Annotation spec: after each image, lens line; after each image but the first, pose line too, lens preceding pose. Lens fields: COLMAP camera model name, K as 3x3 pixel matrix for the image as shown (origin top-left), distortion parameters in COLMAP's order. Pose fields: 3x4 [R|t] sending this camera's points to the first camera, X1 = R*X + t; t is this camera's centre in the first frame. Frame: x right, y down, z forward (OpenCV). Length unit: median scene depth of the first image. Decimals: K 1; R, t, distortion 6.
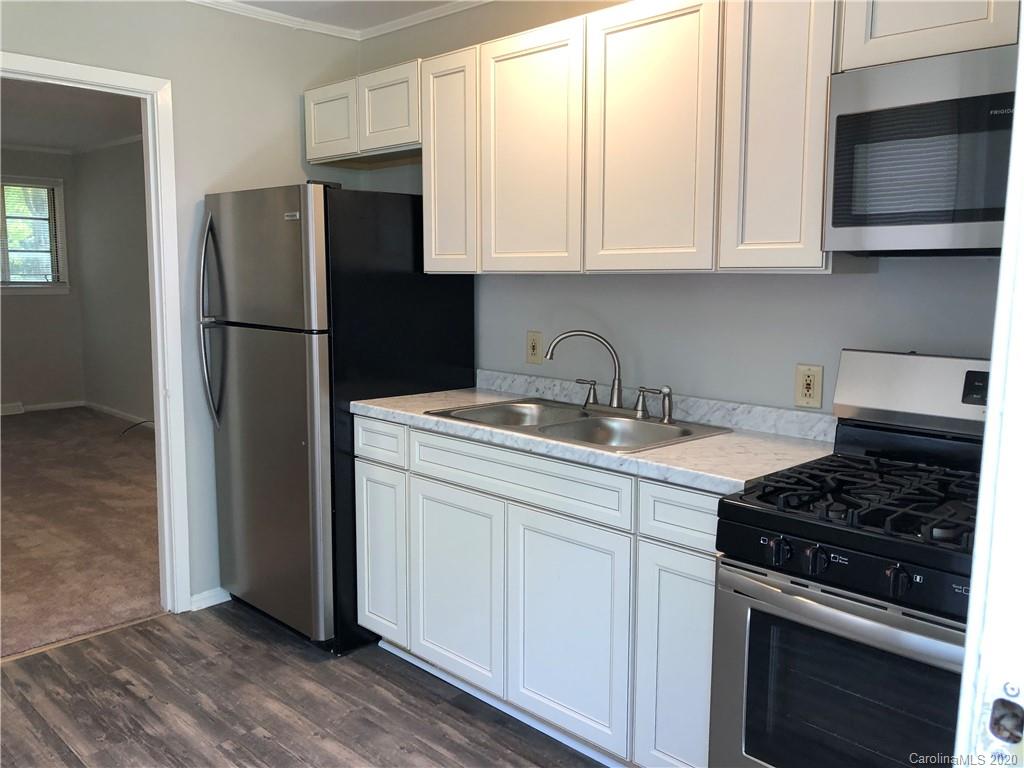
lens RADIAL K [[865.7, 0, 503.5], [0, 865.7, 386.9], [0, 0, 1]] dist [0.039041, -0.001367]
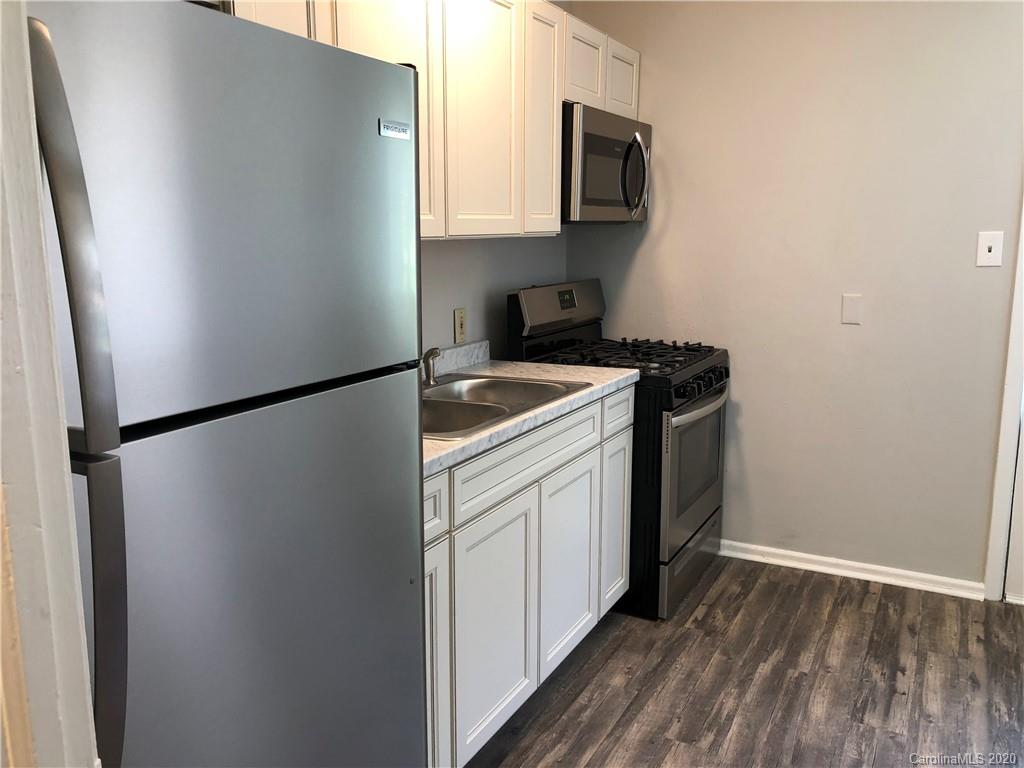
lens RADIAL K [[865.7, 0, 503.5], [0, 865.7, 386.9], [0, 0, 1]] dist [0.039041, -0.001367]
pose [[-0.310602, -0.175847, 0.934133, -0.797990], [0.125826, 0.966485, 0.223774, -0.174358], [-0.942175, 0.187043, -0.278066, 1.201497]]
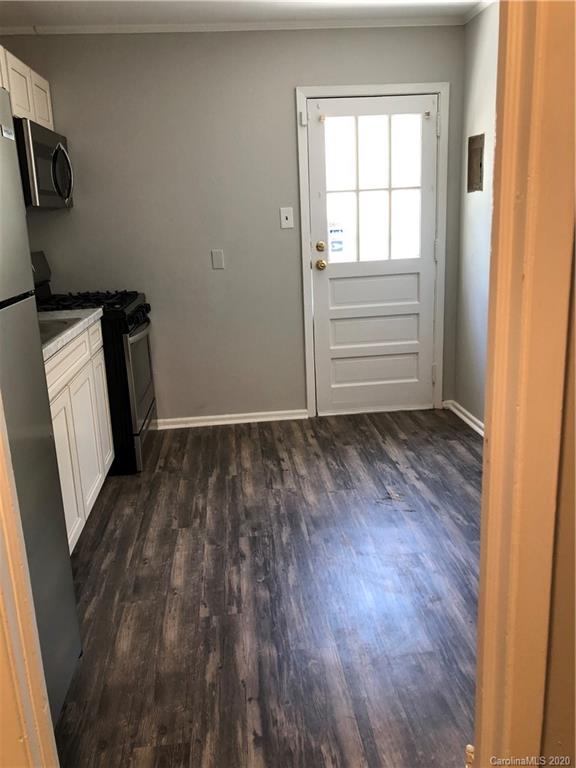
lens RADIAL K [[649.3, 0, 288.0], [0, 649.3, 384.0], [0, 0, 1]] dist [0.039041, -0.001367]
pose [[-0.781848, -0.134135, 0.608869, -0.849799], [0.115073, 0.928758, 0.352372, -0.184787], [-0.612757, 0.345566, -0.710713, 1.431434]]
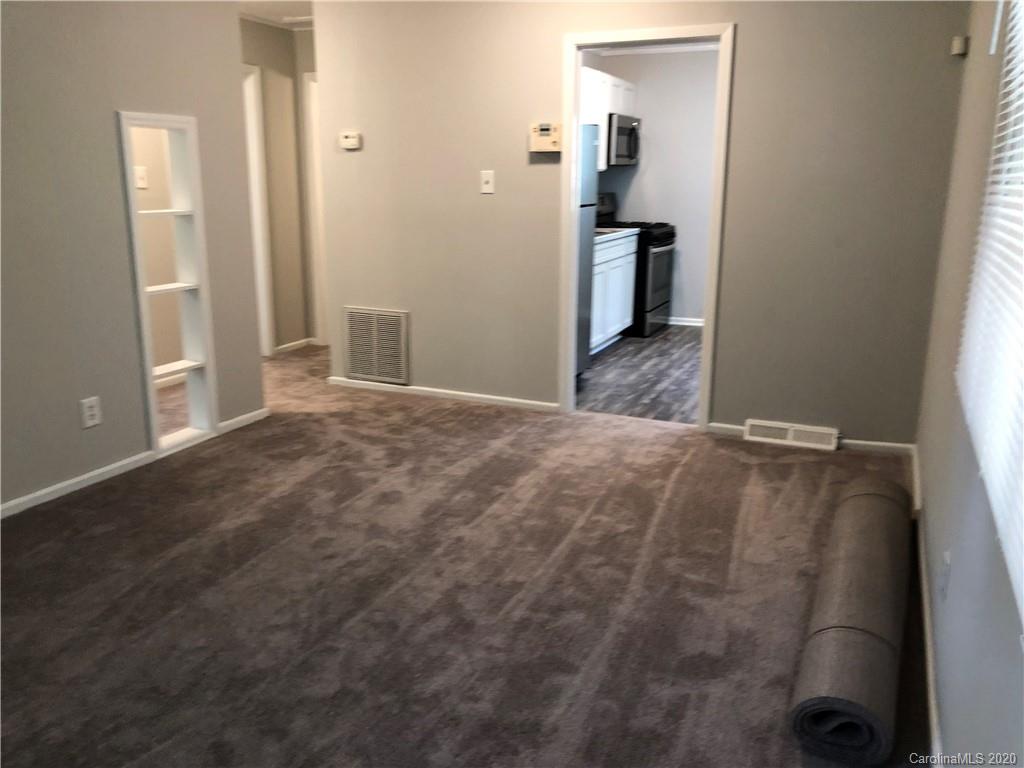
lens RADIAL K [[865.7, 0, 503.5], [0, 865.7, 386.9], [0, 0, 1]] dist [0.039041, -0.001367]
pose [[-0.371919, -0.230798, 0.899116, -2.158435], [0.107557, 0.951359, 0.288699, -0.273305], [-0.922013, 0.204078, -0.329004, 2.083583]]
